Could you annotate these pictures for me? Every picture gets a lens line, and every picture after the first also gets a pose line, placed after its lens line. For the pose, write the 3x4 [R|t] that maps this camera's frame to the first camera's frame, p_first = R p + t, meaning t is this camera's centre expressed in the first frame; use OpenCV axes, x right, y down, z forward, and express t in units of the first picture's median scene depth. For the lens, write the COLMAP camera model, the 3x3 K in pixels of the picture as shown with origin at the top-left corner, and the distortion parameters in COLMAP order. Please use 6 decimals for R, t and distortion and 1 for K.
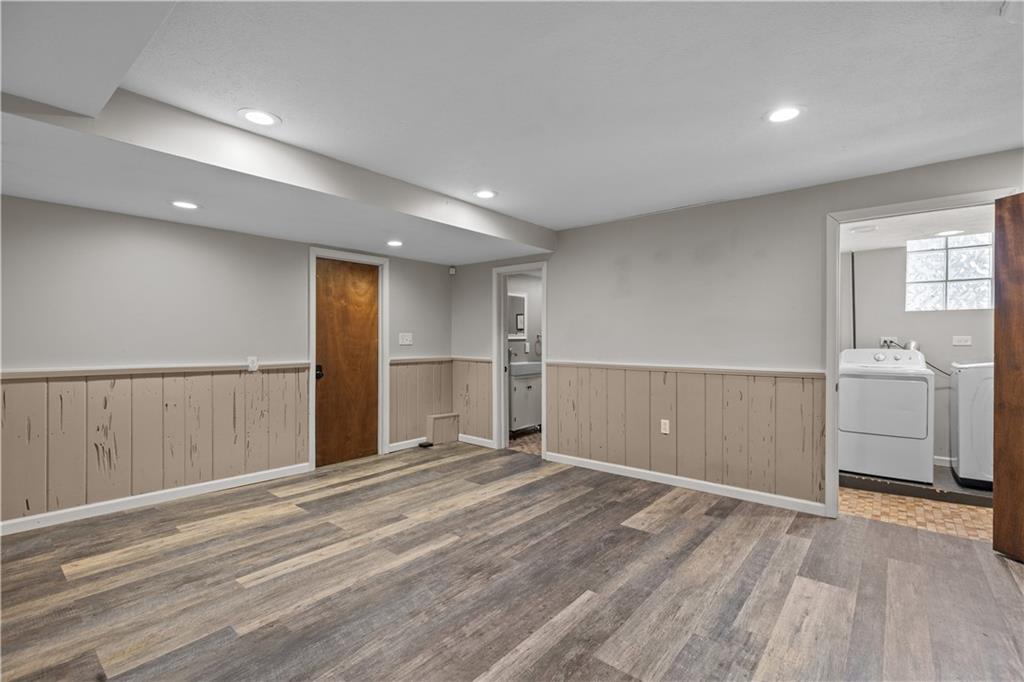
lens RADIAL K [[461.1, 0, 521.0], [0, 461.1, 341.0], [0, 0, 1]] dist [-0.001206, -0.000838]
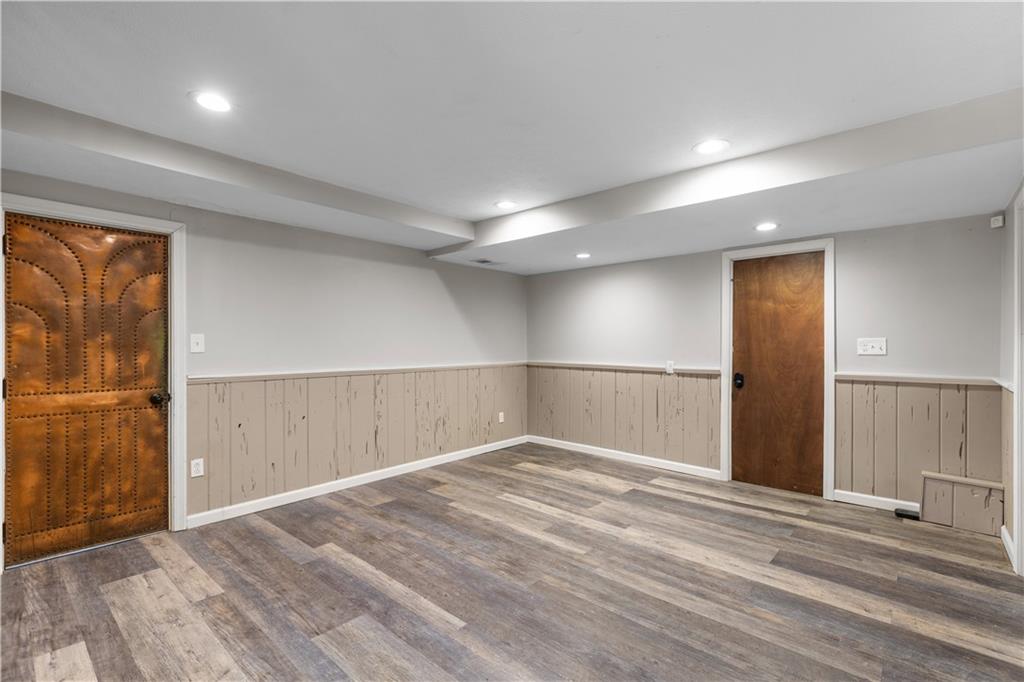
lens RADIAL K [[461.1, 0, 509.0], [0, 461.1, 343.6], [0, 0, 1]] dist [-0.001206, -0.000838]
pose [[-0.047418, -0.004974, -0.998863, 0.691765], [-0.008380, 0.999954, -0.004582, -0.001320], [0.998840, 0.008153, -0.047457, 0.744341]]
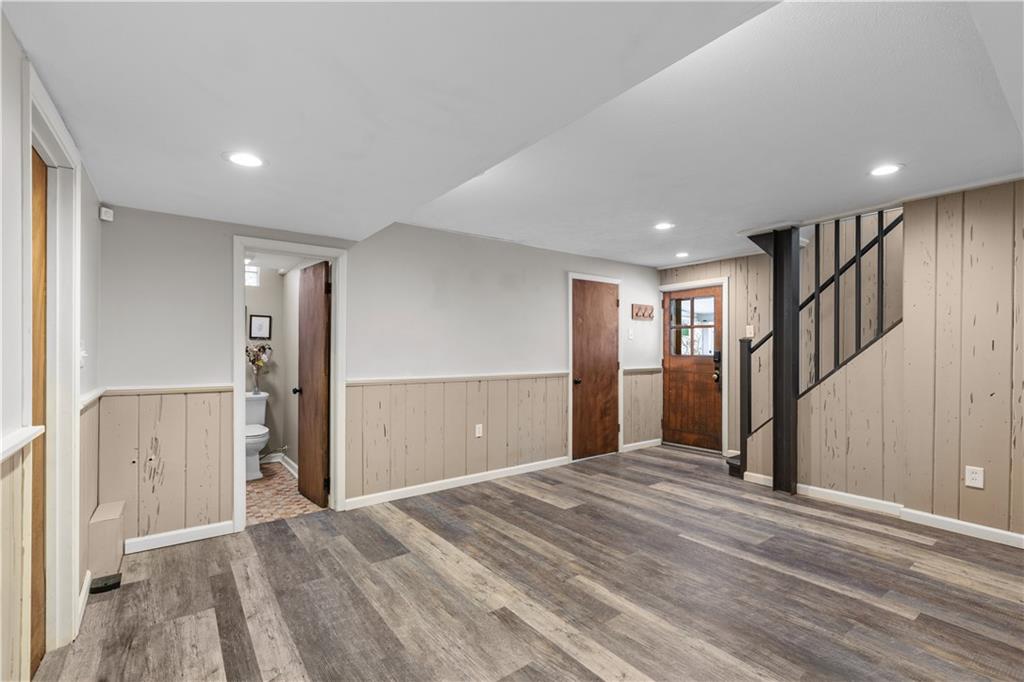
lens RADIAL K [[461.1, 0, 517.1], [0, 461.1, 345.9], [0, 0, 1]] dist [-0.001206, -0.000838]
pose [[0.231095, 0.006243, 0.972911, -0.864756], [0.004498, 0.999962, -0.007485, -0.009682], [-0.972921, 0.006105, 0.231058, 0.760882]]
